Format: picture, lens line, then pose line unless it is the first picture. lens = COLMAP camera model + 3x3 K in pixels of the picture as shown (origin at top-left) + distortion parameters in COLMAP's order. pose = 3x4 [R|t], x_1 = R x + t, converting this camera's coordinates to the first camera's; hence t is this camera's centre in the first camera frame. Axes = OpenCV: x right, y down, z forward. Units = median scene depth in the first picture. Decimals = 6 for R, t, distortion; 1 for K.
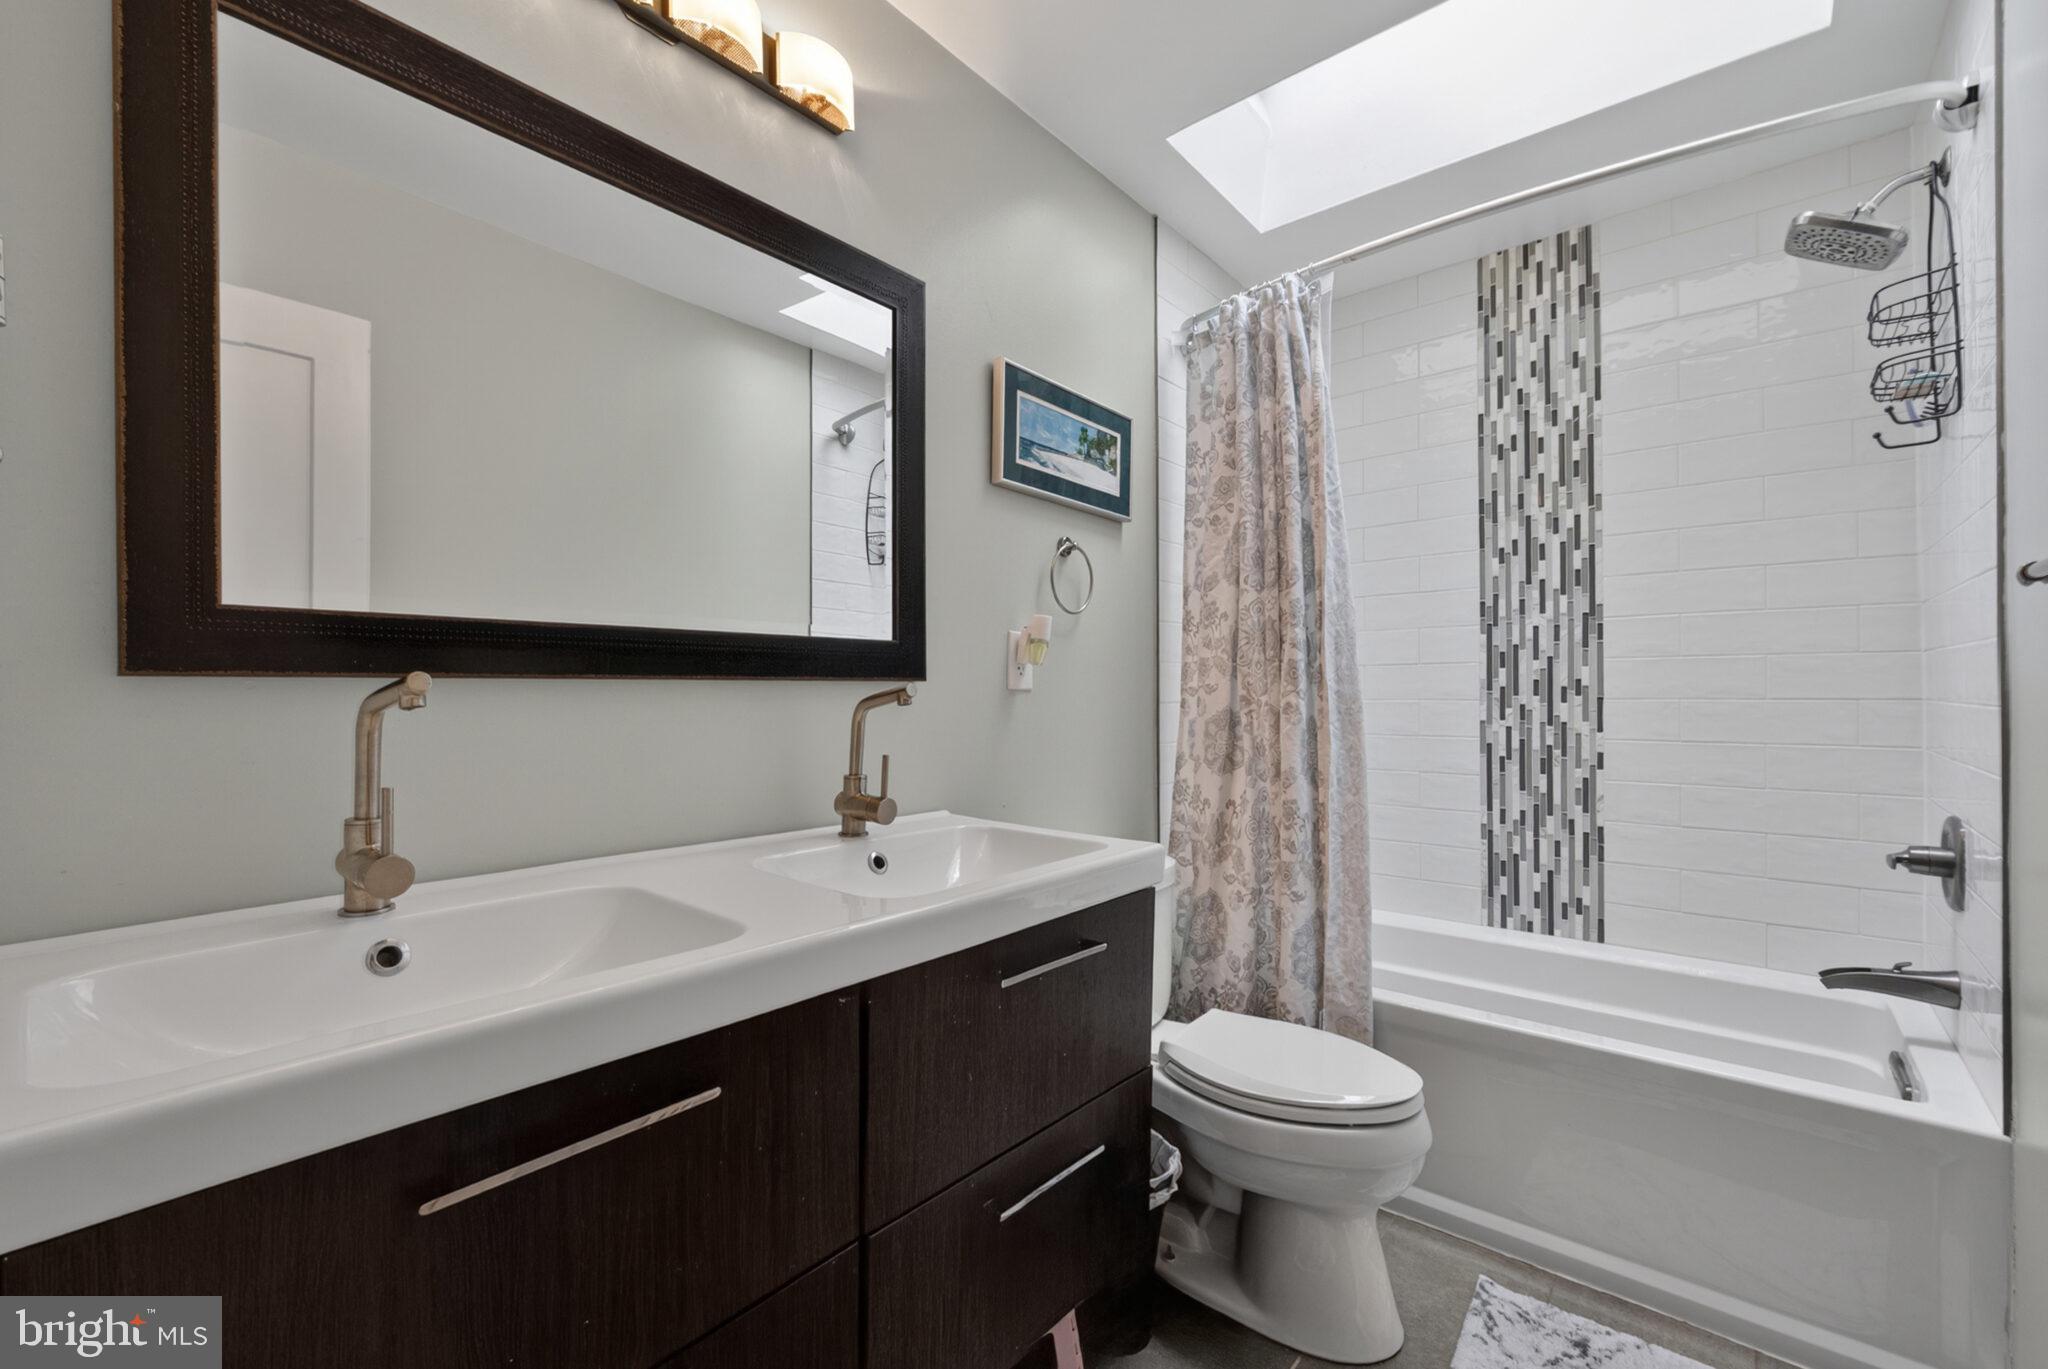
lens RADIAL K [[864.1, 0, 1014.8], [0, 864.1, 699.4], [0, 0, 1]] dist [-0.000194, -0.000586]
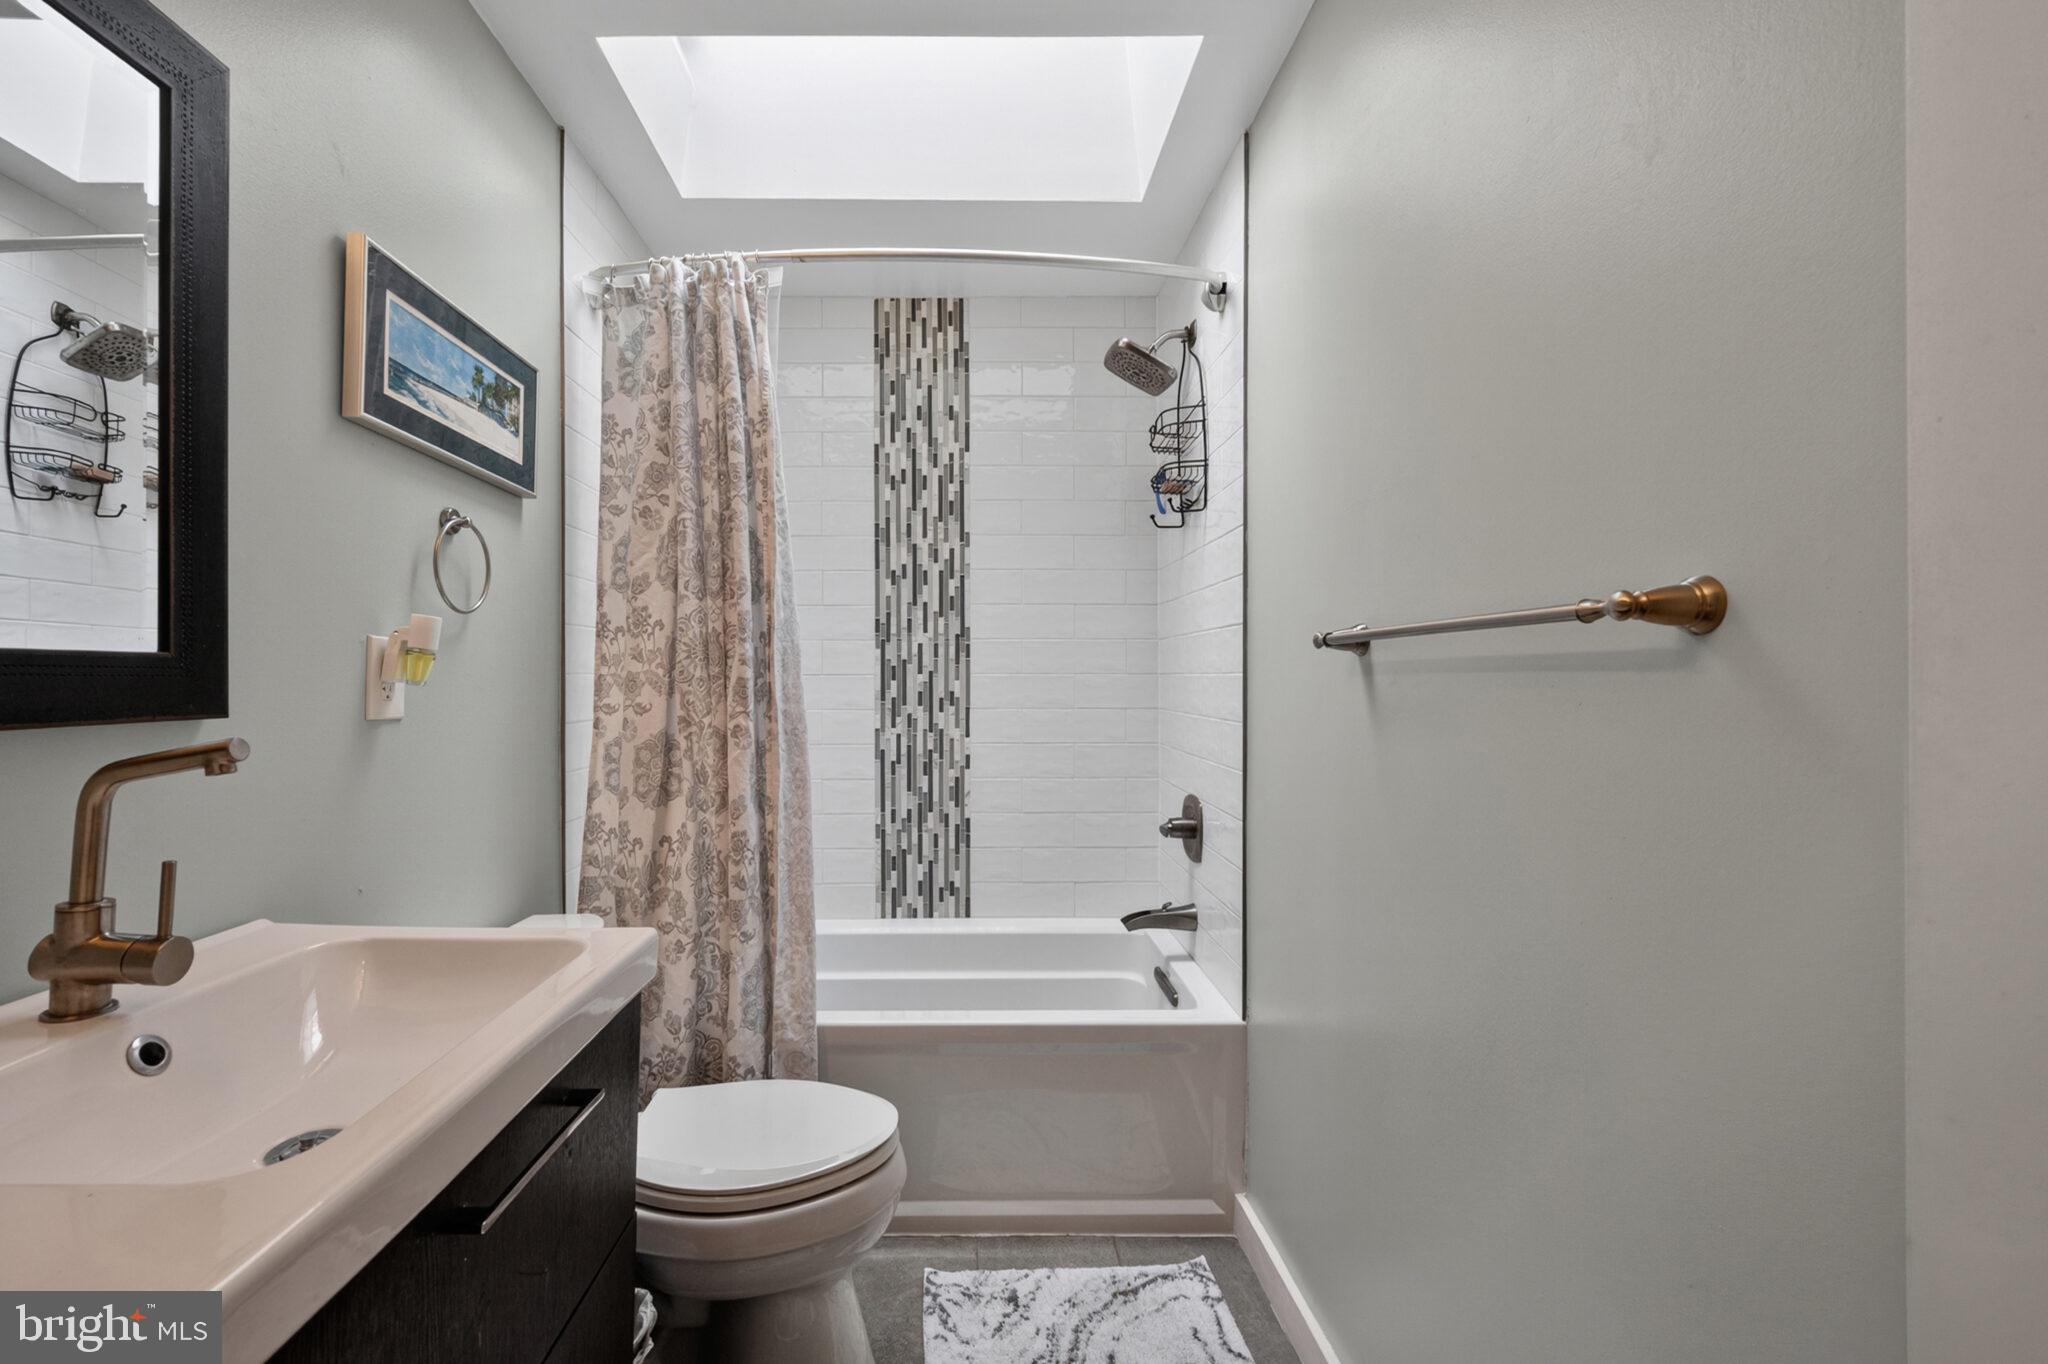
lens RADIAL K [[864.1, 0, 1014.8], [0, 864.1, 696.9], [0, 0, 1]] dist [-0.000194, -0.000586]
pose [[0.753231, -0.000976, 0.657755, -0.058398], [0.000506, 0.999999, 0.000904, -0.025011], [-0.657756, -0.000348, 0.753231, 0.116748]]
